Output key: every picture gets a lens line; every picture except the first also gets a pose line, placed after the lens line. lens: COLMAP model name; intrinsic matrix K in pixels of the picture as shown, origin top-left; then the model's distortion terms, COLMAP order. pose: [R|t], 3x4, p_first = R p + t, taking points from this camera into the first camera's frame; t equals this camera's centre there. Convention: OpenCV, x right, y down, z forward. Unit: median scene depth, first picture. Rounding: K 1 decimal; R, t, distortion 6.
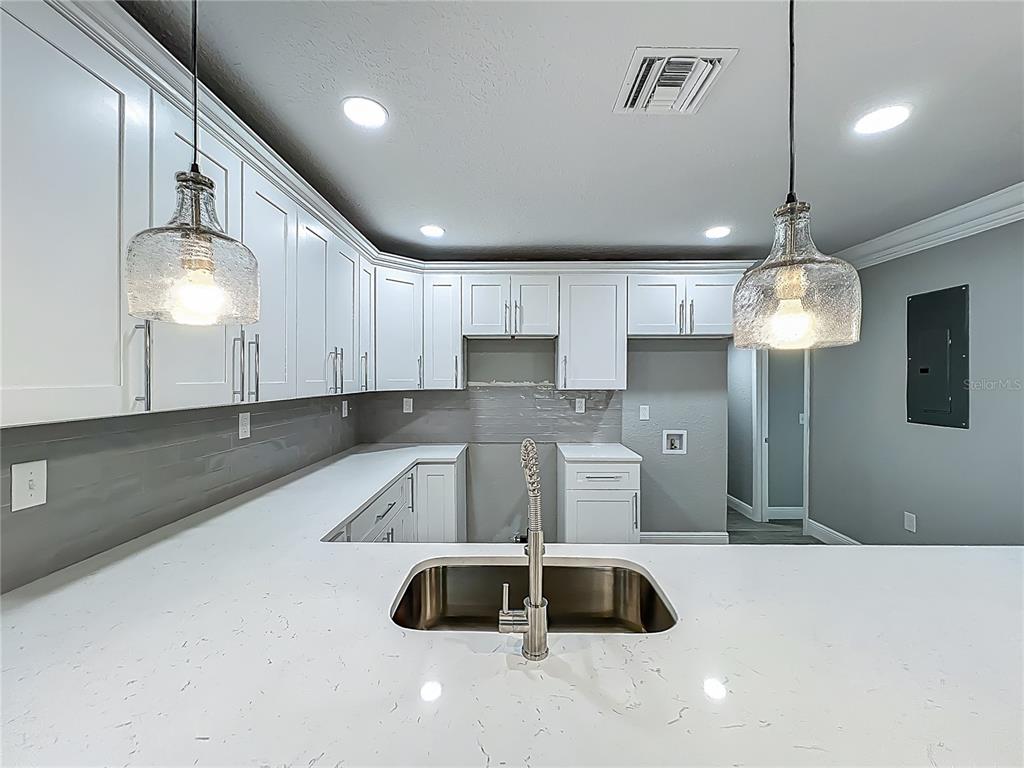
lens RADIAL K [[416.0, 0, 507.6], [0, 416.0, 383.6], [0, 0, 1]] dist [-0.005363, 0.001291]
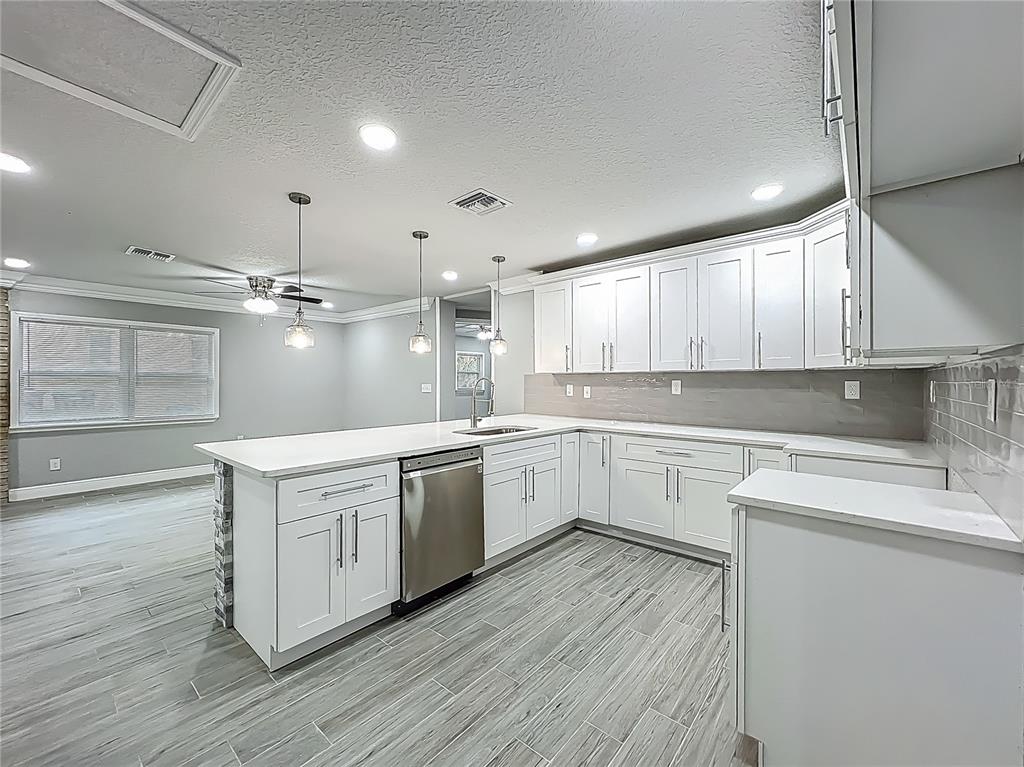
lens RADIAL K [[416.0, 0, 512.4], [0, 416.0, 380.8], [0, 0, 1]] dist [-0.005363, 0.001291]
pose [[-0.644229, -0.003278, -0.764826, 0.747685], [-0.010712, 0.999931, 0.004737, 0.043086], [0.764758, 0.011245, -0.644220, 0.992907]]
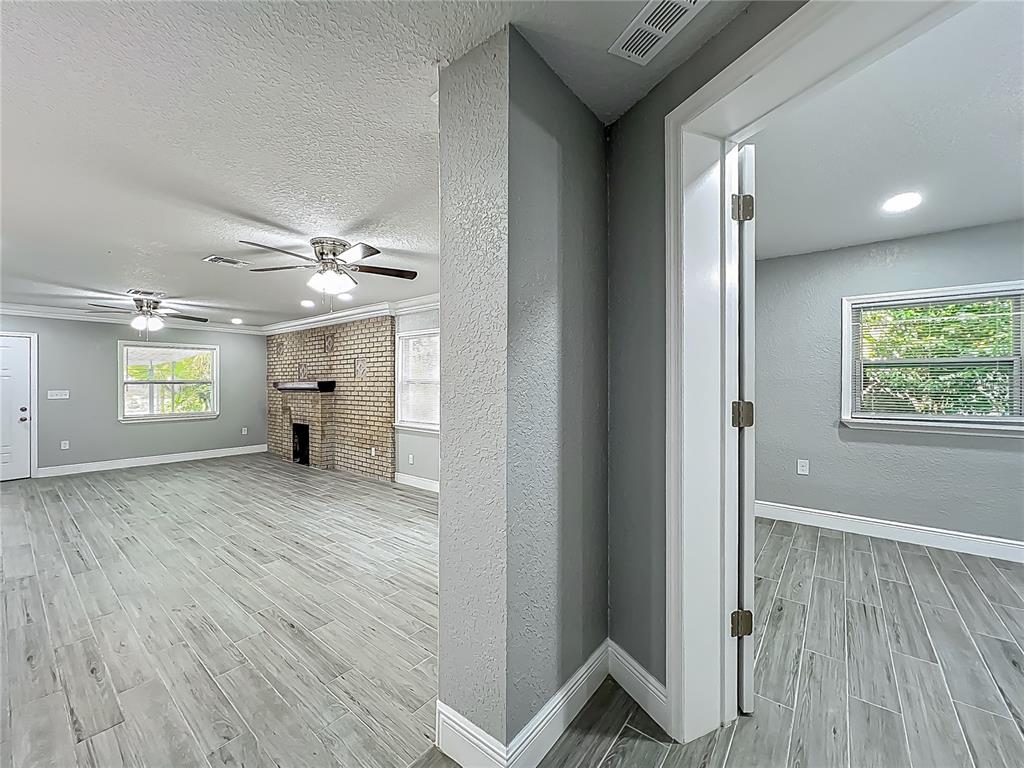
lens RADIAL K [[416.0, 0, 509.4], [0, 416.0, 380.6], [0, 0, 1]] dist [-0.005363, 0.001291]
pose [[-0.782223, -0.001598, 0.622996, -0.727091], [0.010195, 0.999830, 0.015365, 0.012028], [-0.622915, 0.018370, -0.782074, -0.053929]]
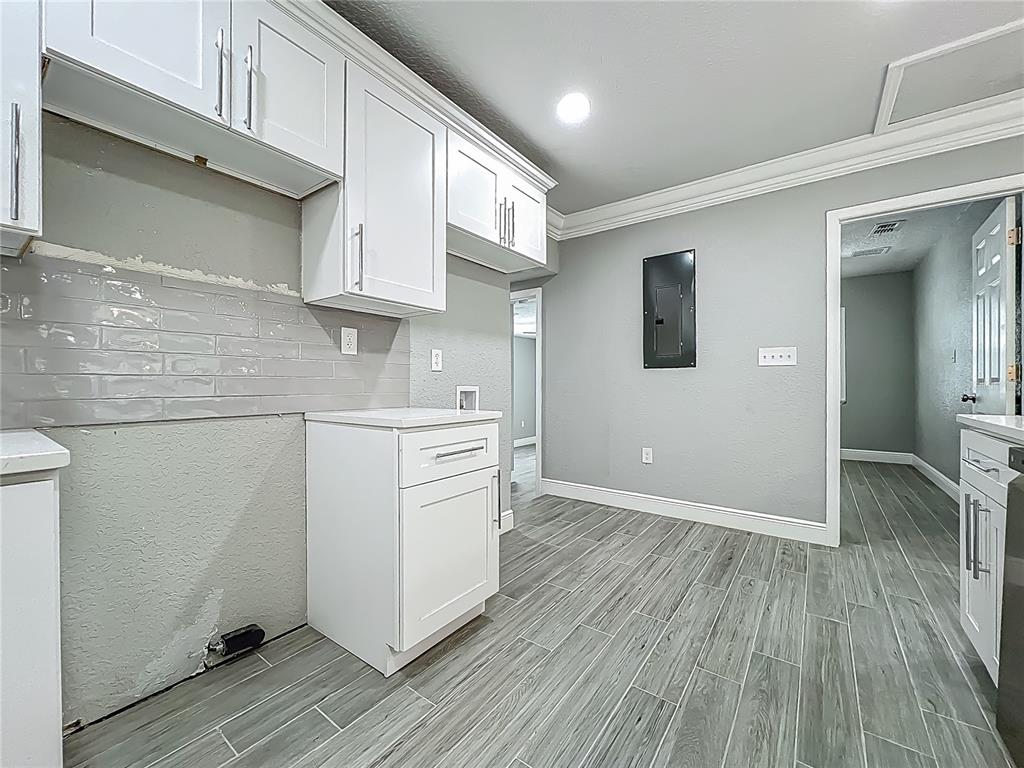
lens RADIAL K [[416.0, 0, 514.5], [0, 416.0, 382.1], [0, 0, 1]] dist [-0.005363, 0.001291]
pose [[0.583532, 0.004610, 0.812077, -0.151016], [0.010420, 0.999859, -0.013163, 0.126201], [-0.812023, 0.016143, 0.583402, 0.554538]]
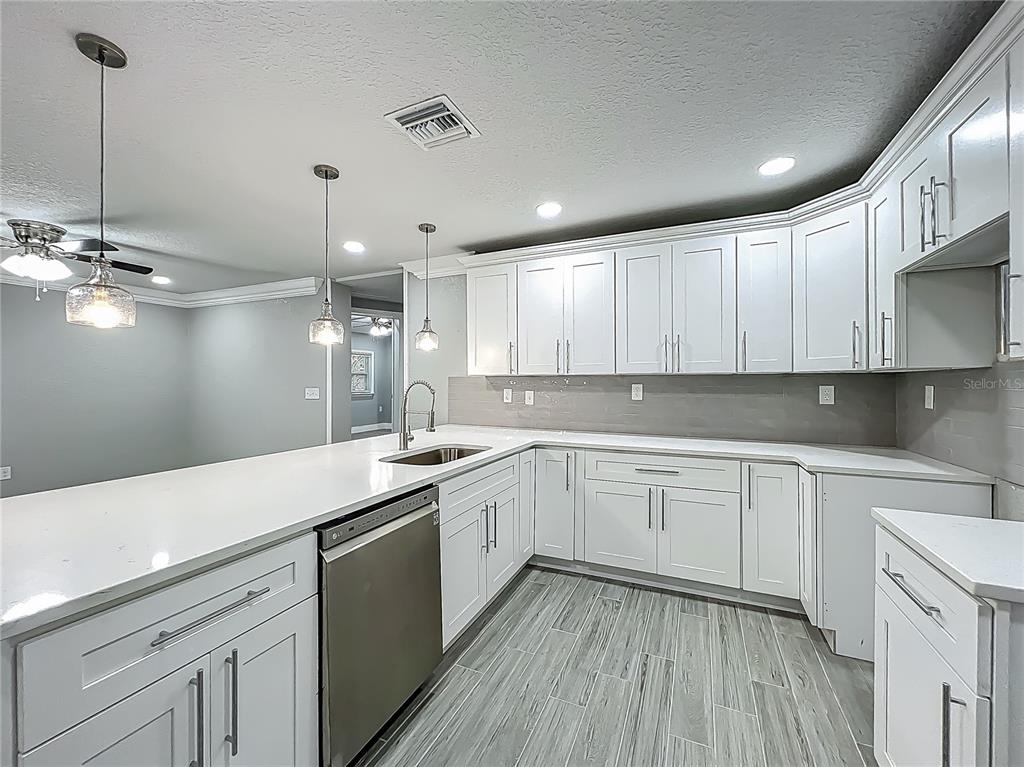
lens RADIAL K [[416.0, 0, 516.2], [0, 416.0, 381.8], [0, 0, 1]] dist [-0.005363, 0.001291]
pose [[-0.397453, -0.003573, -0.917615, 0.628431], [-0.010941, 0.999940, 0.000846, 0.039070], [0.917557, 0.010376, -0.397468, 0.740226]]
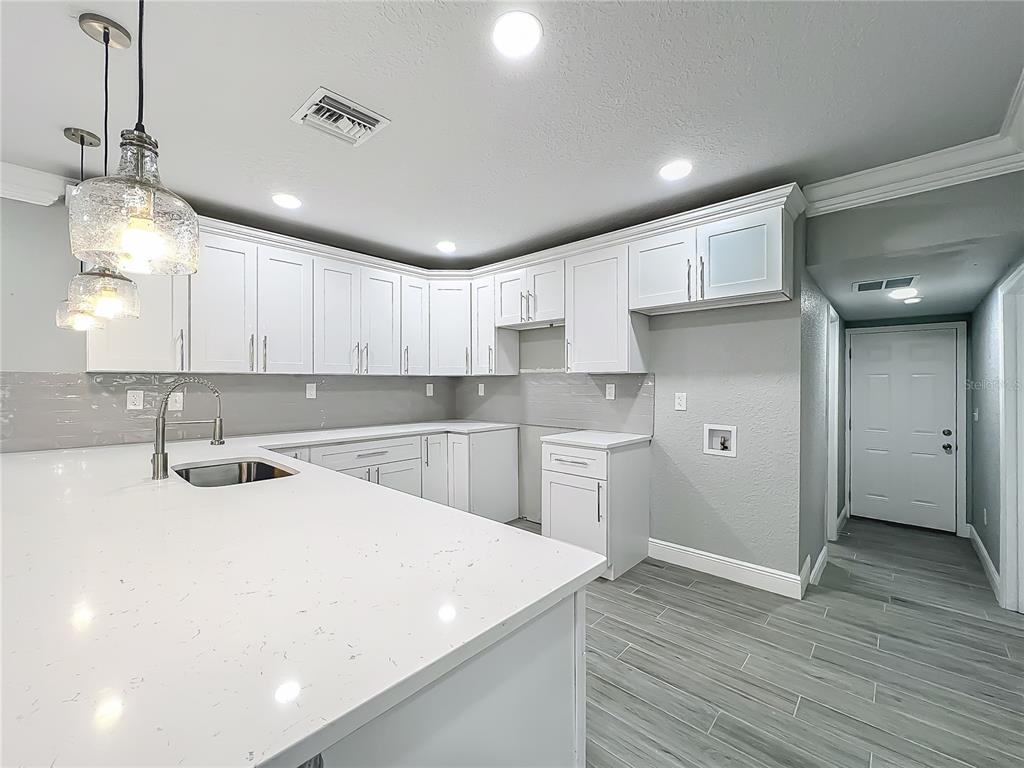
lens RADIAL K [[416.0, 0, 503.1], [0, 416.0, 383.8], [0, 0, 1]] dist [-0.005363, 0.001291]
pose [[0.737693, 0.000759, -0.675136, 0.680984], [-0.006943, 0.999955, -0.006463, 0.046830], [0.675101, 0.009455, 0.737665, 0.164237]]
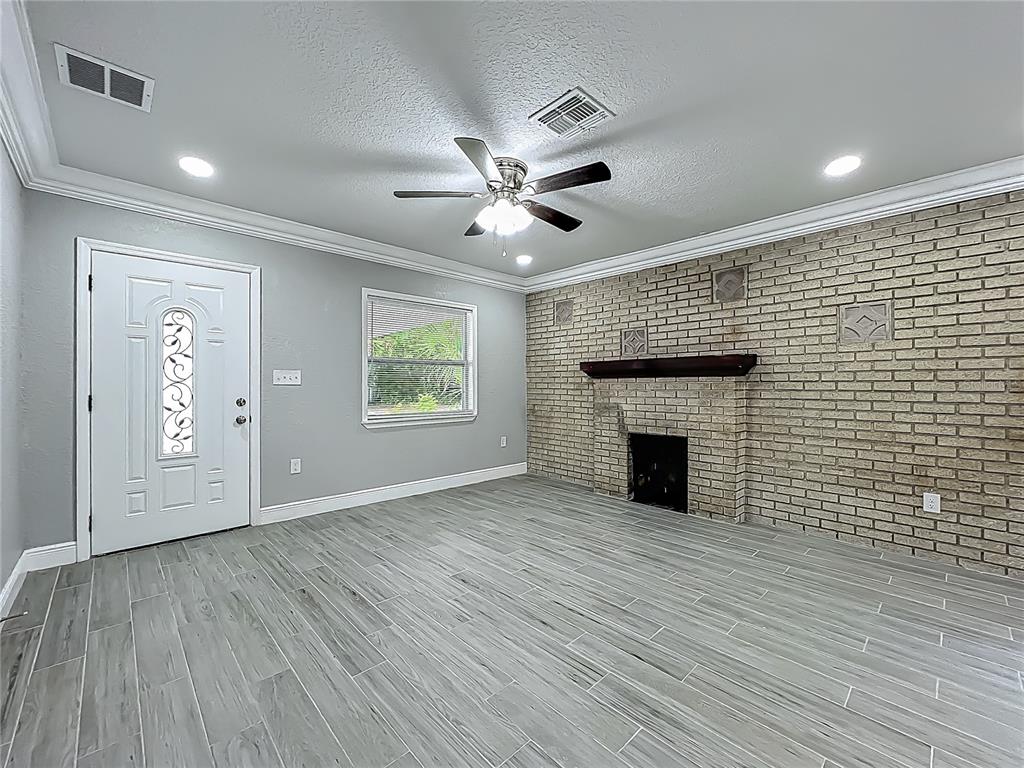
lens RADIAL K [[416.0, 0, 503.6], [0, 416.0, 388.0], [0, 0, 1]] dist [-0.005363, 0.001291]
pose [[-0.687519, -0.011872, 0.726069, 0.907229], [0.009502, 0.999634, 0.025342, 0.089994], [-0.726104, 0.024323, -0.687154, 0.086154]]
